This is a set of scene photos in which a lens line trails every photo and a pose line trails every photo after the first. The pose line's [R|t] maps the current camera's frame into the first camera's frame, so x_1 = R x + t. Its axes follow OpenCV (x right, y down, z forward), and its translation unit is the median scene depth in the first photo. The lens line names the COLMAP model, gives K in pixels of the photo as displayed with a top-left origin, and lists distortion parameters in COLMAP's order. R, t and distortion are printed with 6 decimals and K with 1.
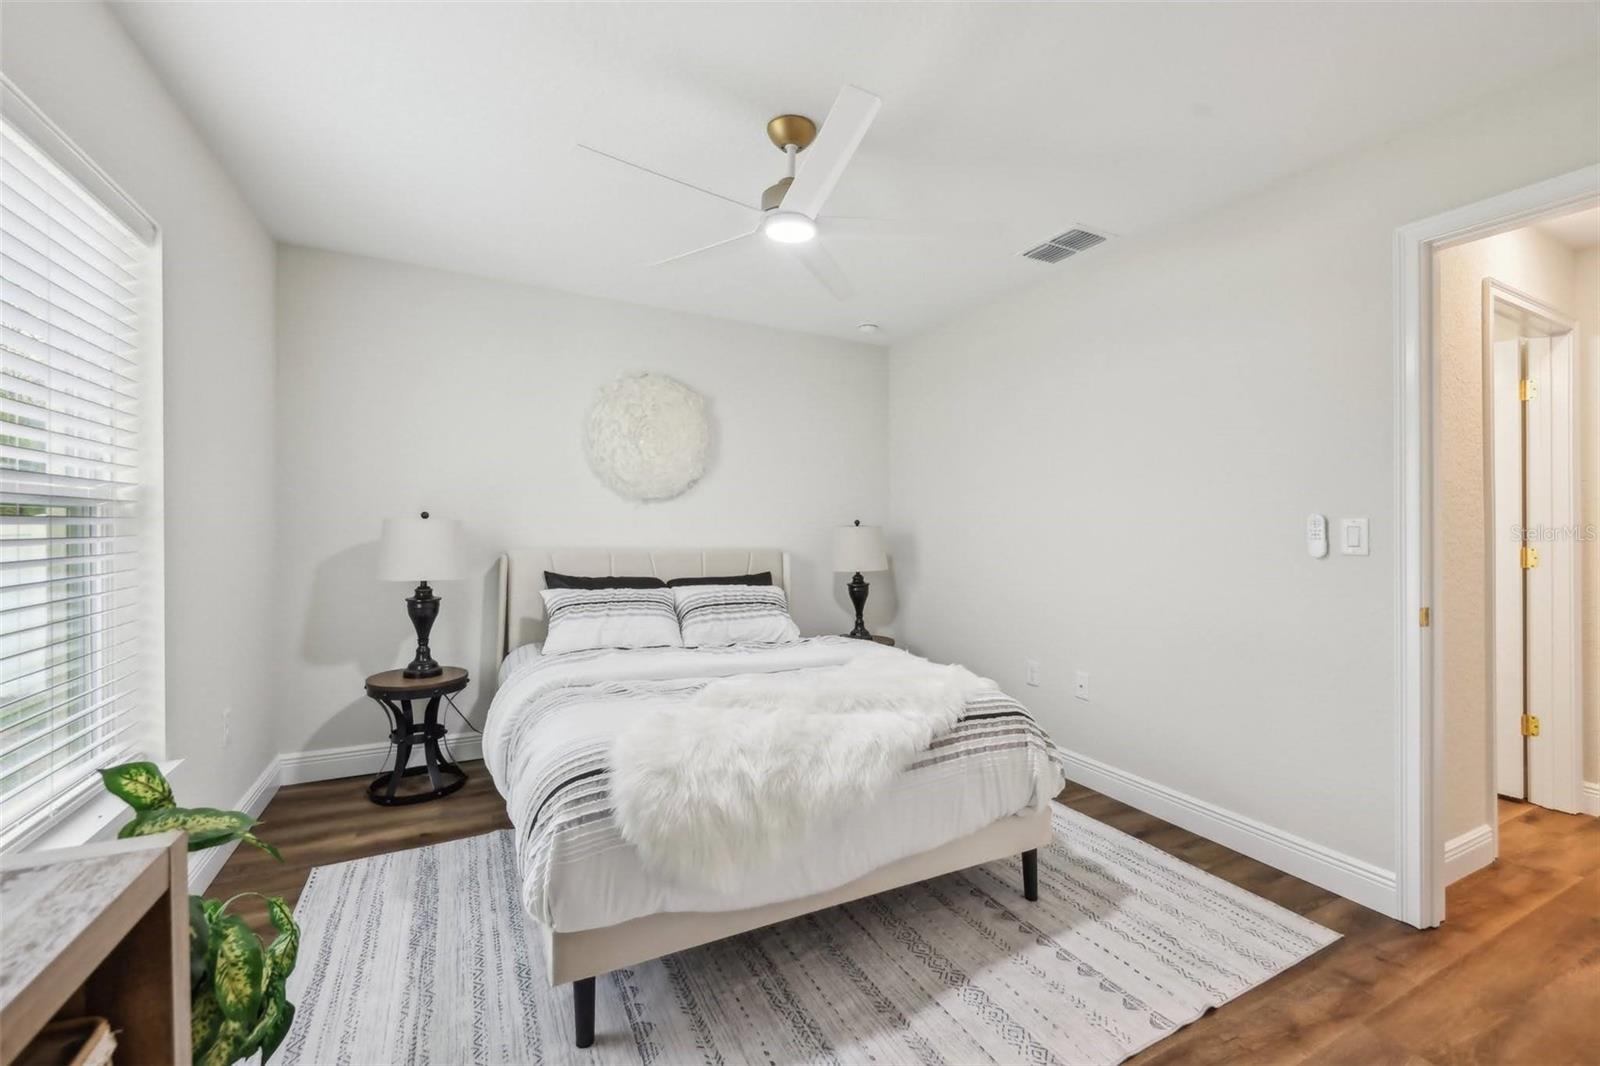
lens RADIAL K [[636.1, 0, 794.7], [0, 636.1, 524.1], [0, 0, 1]] dist [0.000636, 0.000028]
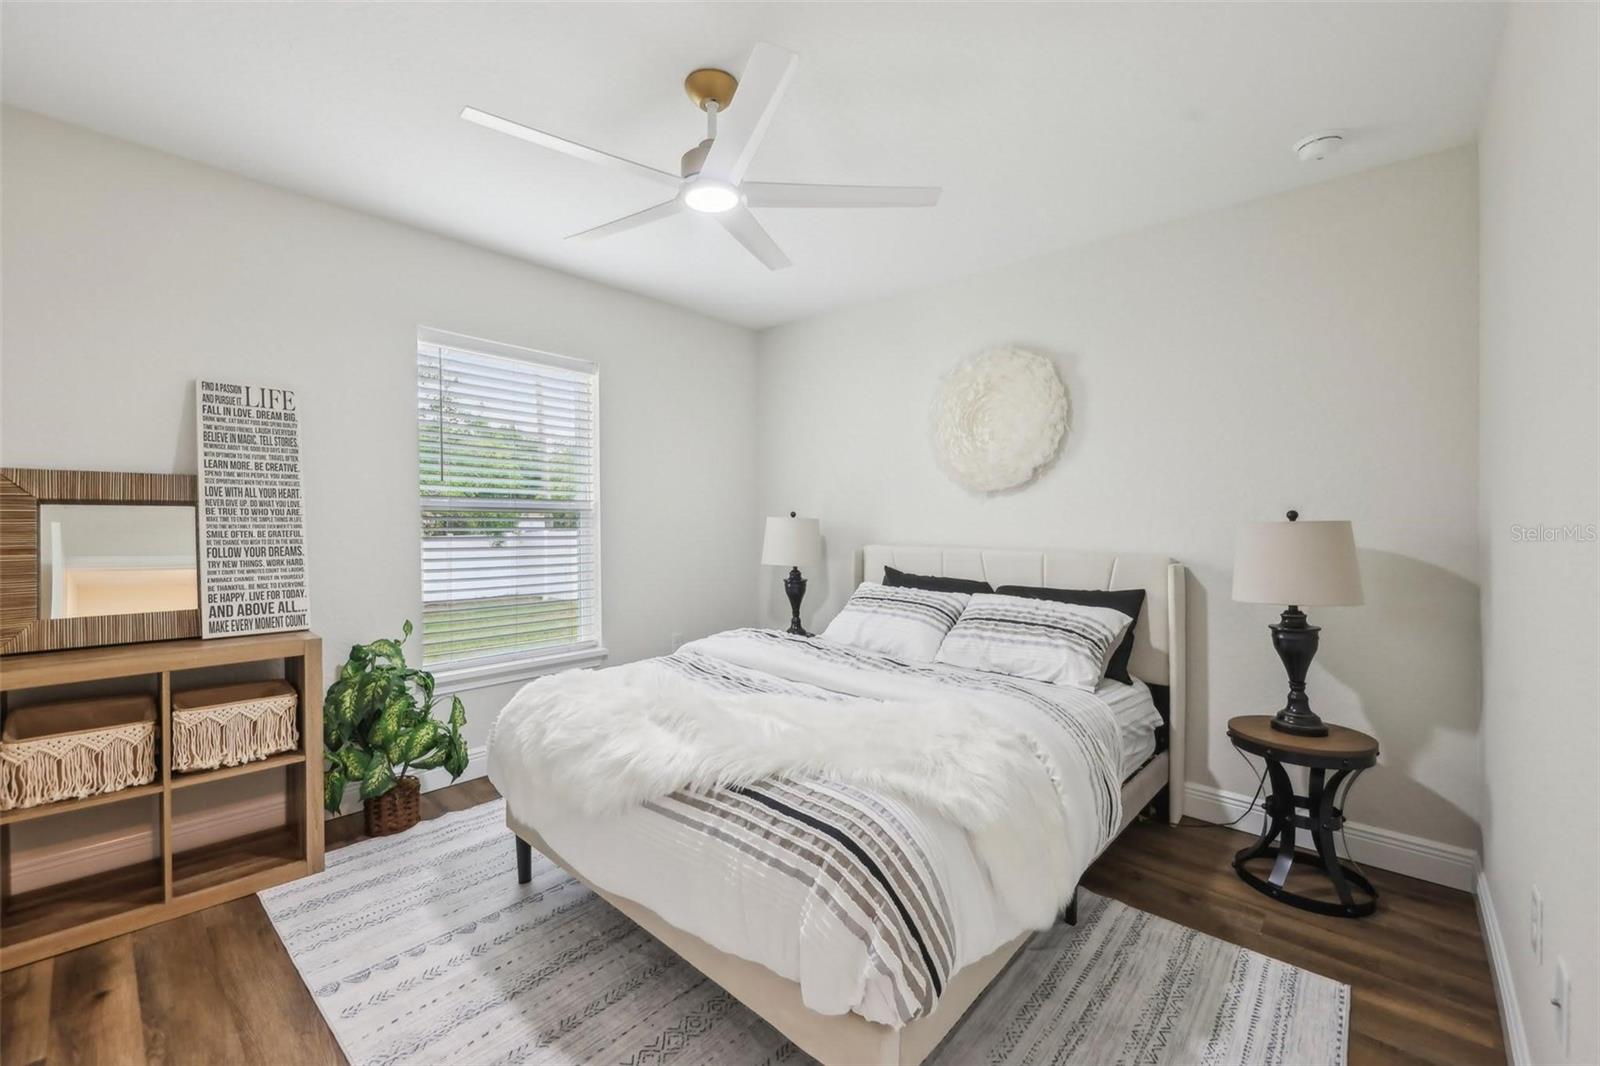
lens RADIAL K [[658.0, 0, 796.0], [0, 658.0, 537.6], [0, 0, 1]] dist [0.001076, -0.000036]
pose [[0.359884, 0.015080, -0.932875, 0.931486], [0.000797, 0.999864, 0.016471, 0.014757], [0.932997, -0.006671, 0.359823, 0.772646]]
